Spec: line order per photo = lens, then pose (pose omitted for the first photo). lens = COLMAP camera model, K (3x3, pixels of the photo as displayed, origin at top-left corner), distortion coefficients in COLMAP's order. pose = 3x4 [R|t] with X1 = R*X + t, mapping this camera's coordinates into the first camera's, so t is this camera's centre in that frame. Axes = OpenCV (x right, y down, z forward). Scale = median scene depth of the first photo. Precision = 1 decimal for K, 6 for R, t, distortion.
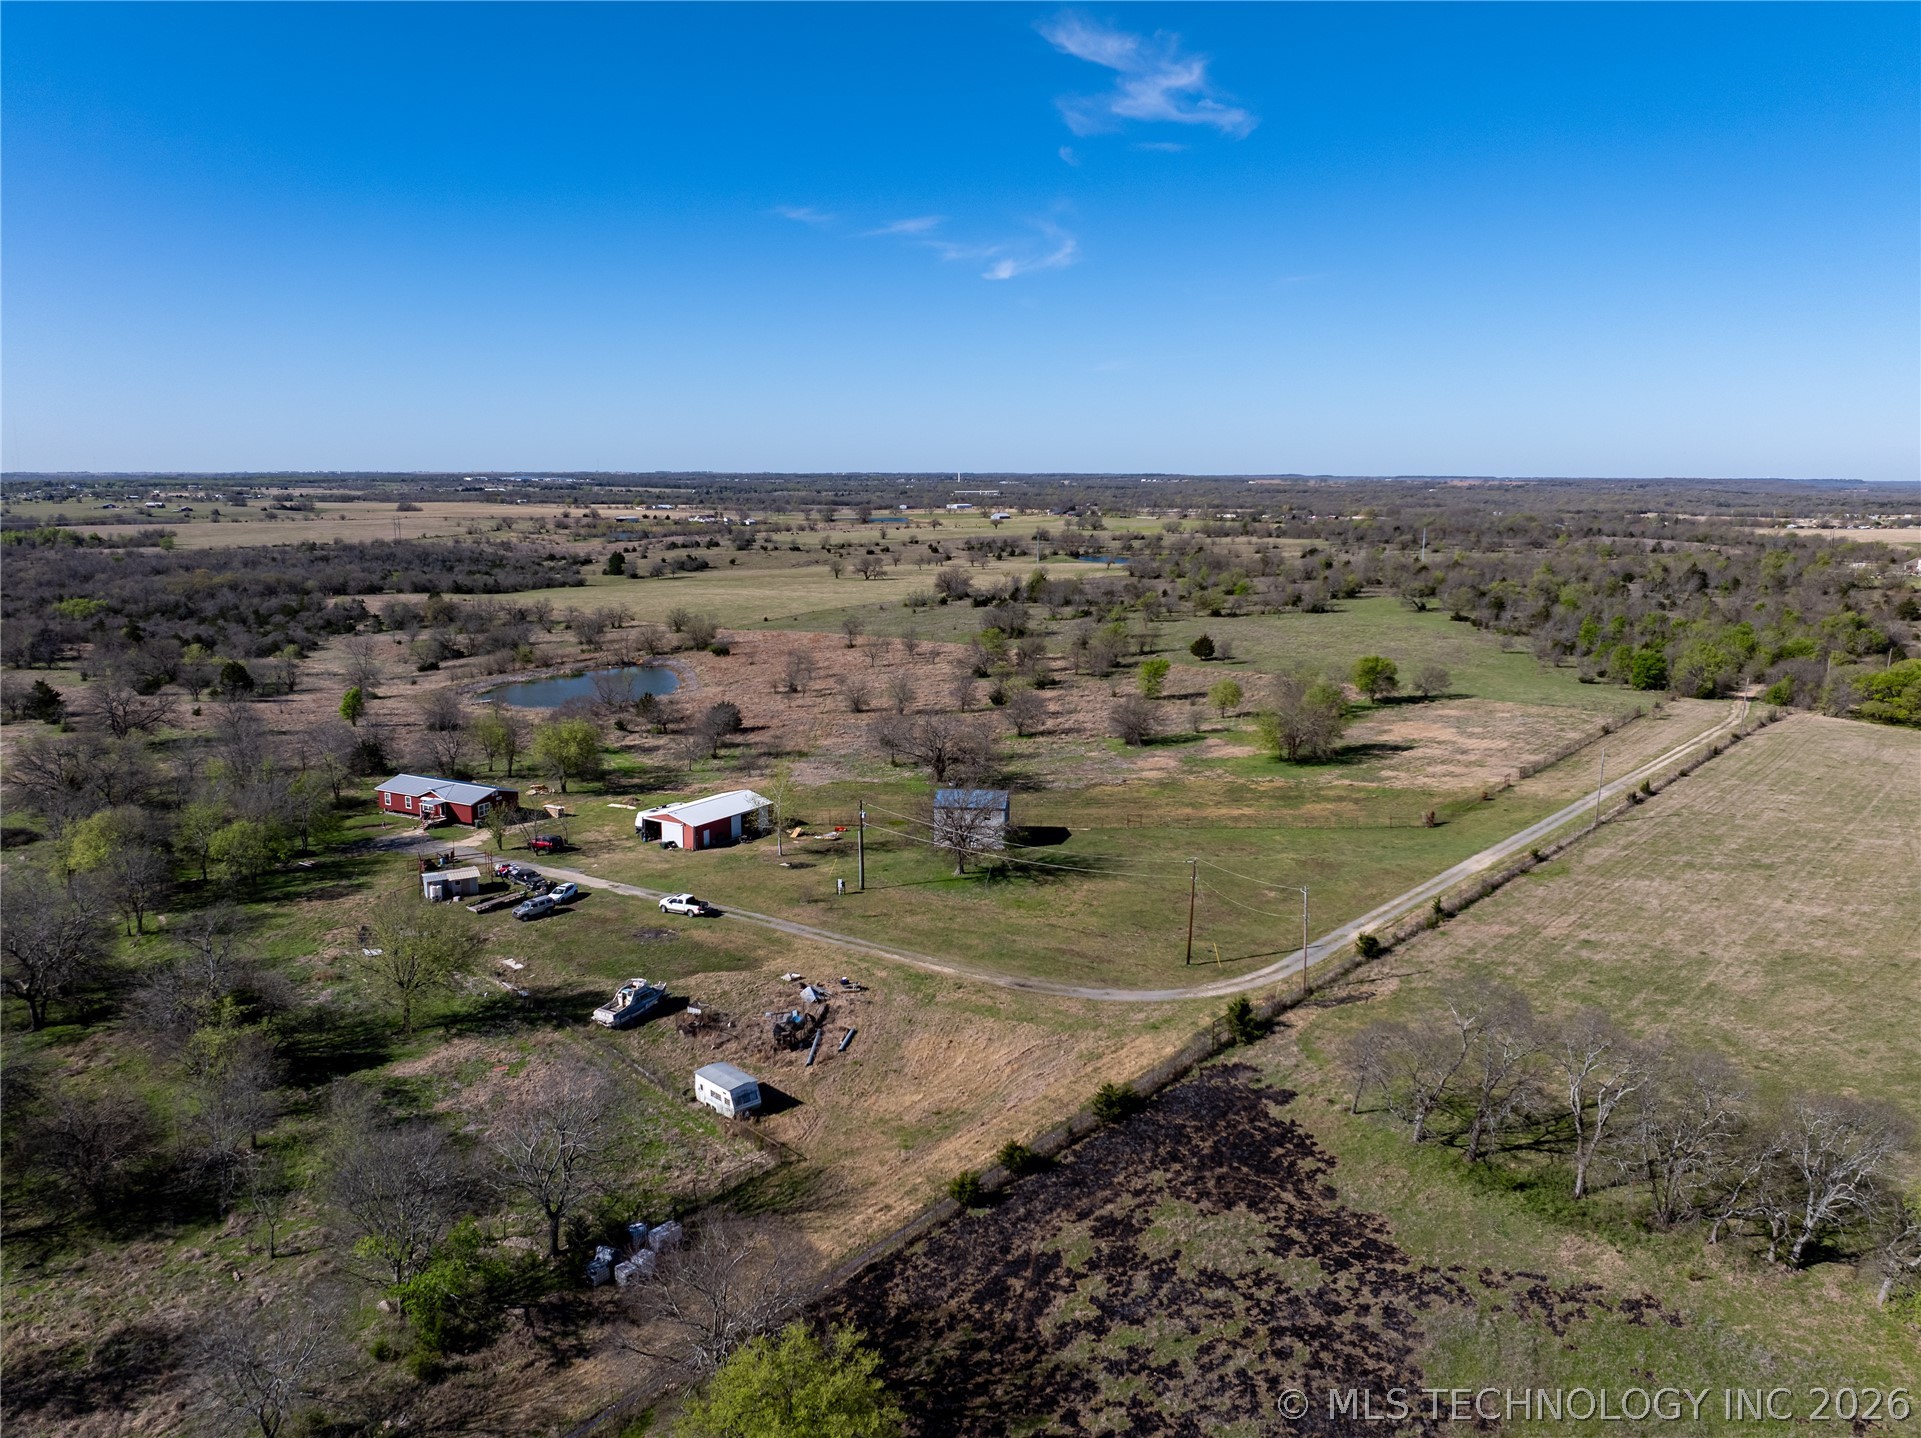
lens RADIAL K [[1353.7, 0, 950.6], [0, 1353.7, 707.2], [0, 0, 1]] dist [-0.027240, 0.000028]
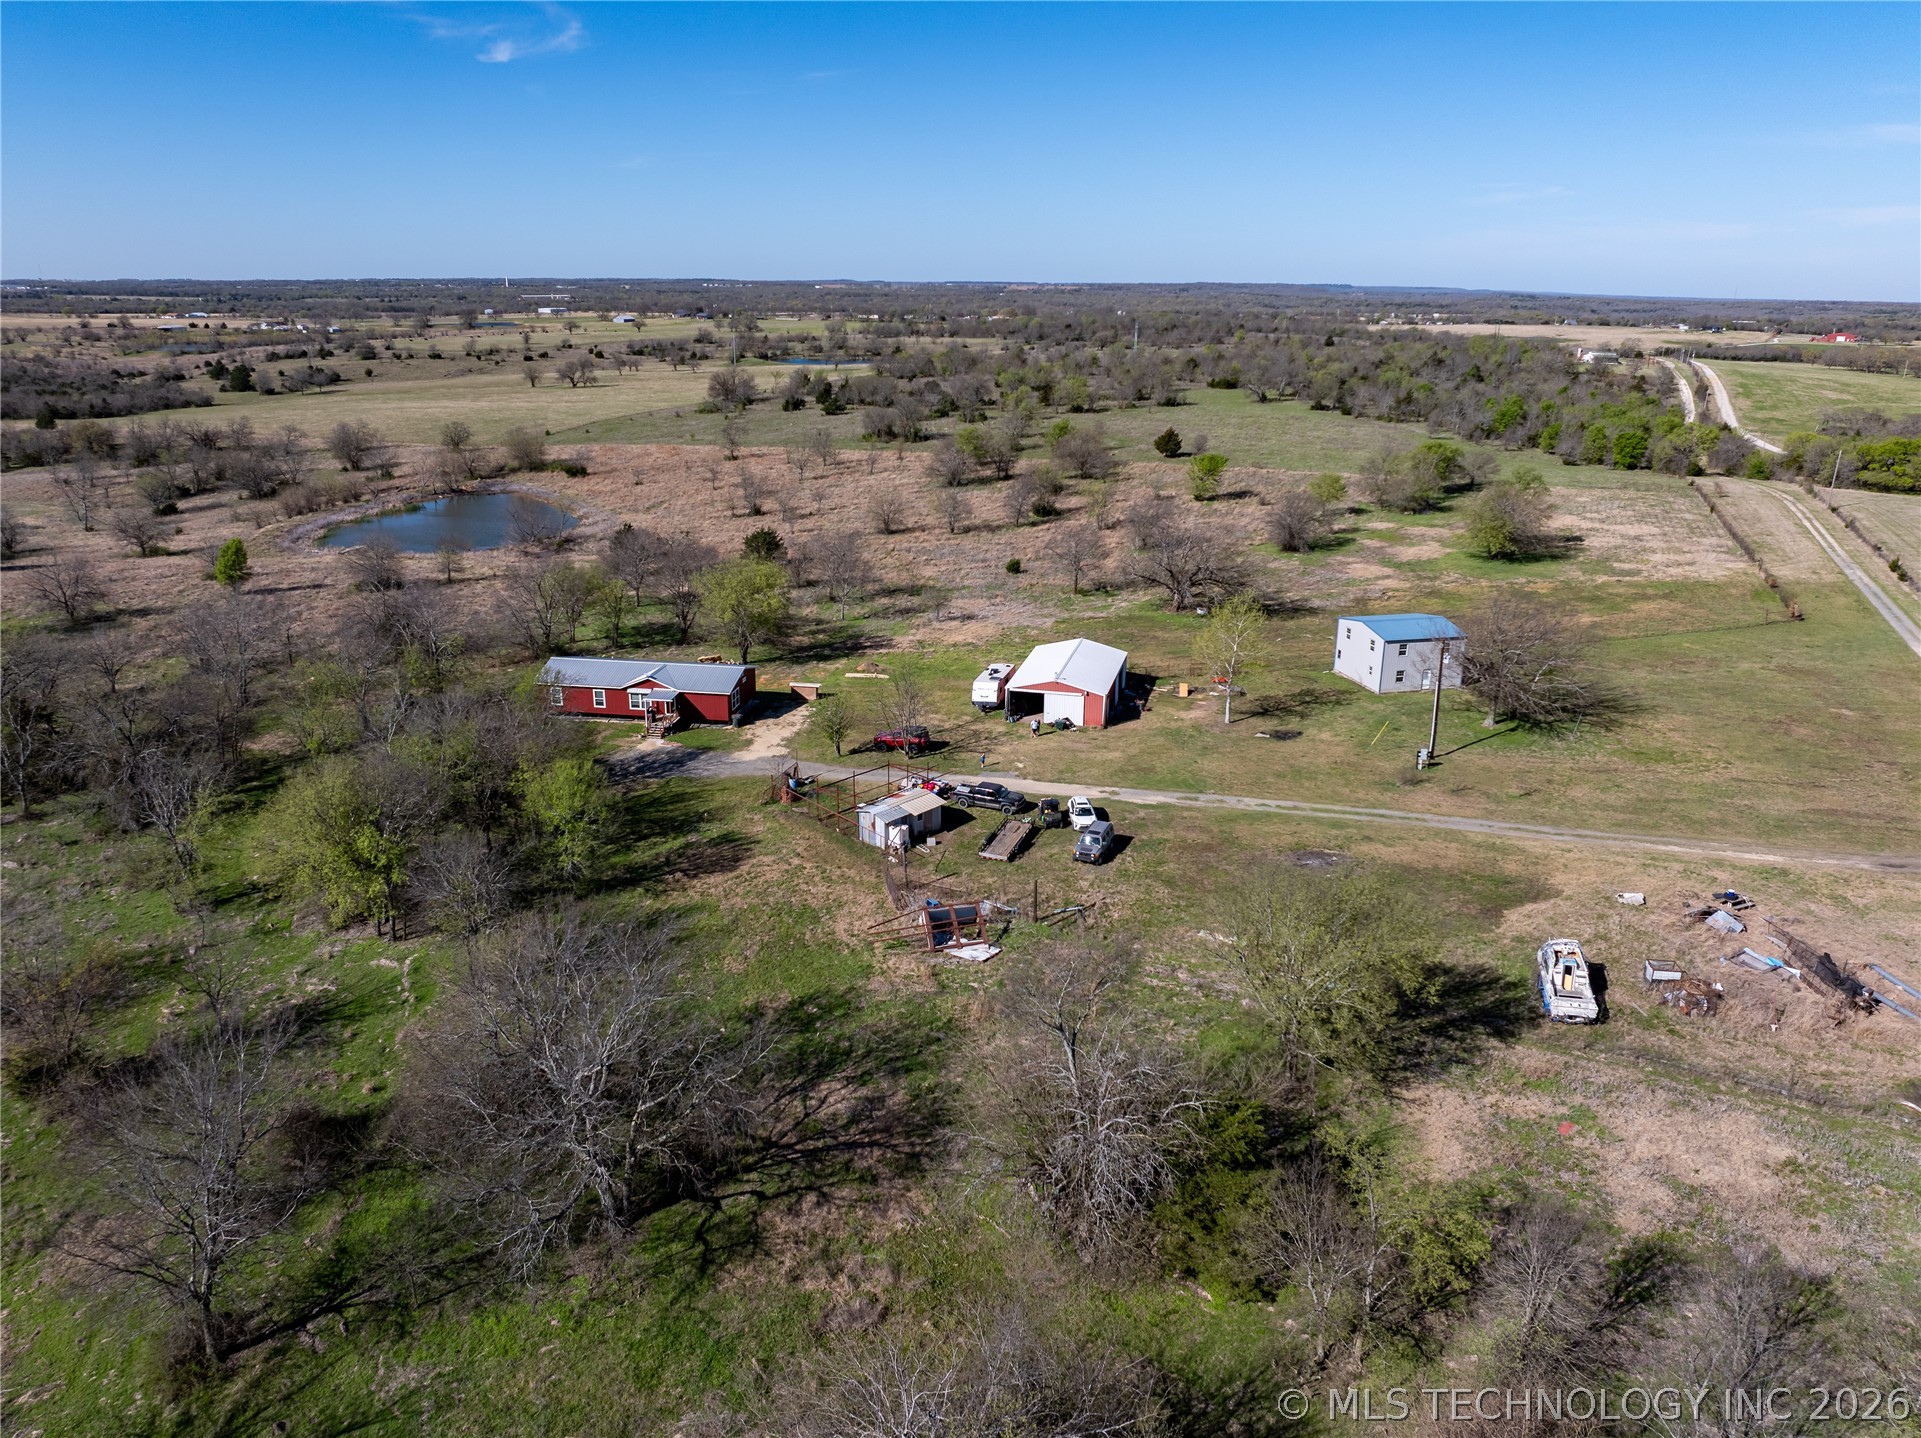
lens RADIAL K [[1353.7, 0, 950.6], [0, 1353.7, 707.2], [0, 0, 1]] dist [-0.027240, 0.000028]
pose [[0.947484, -0.093811, 0.305734, -0.109792], [0.051636, 0.988341, 0.143237, -0.002905], [-0.315606, -0.119927, 0.941281, 0.079746]]
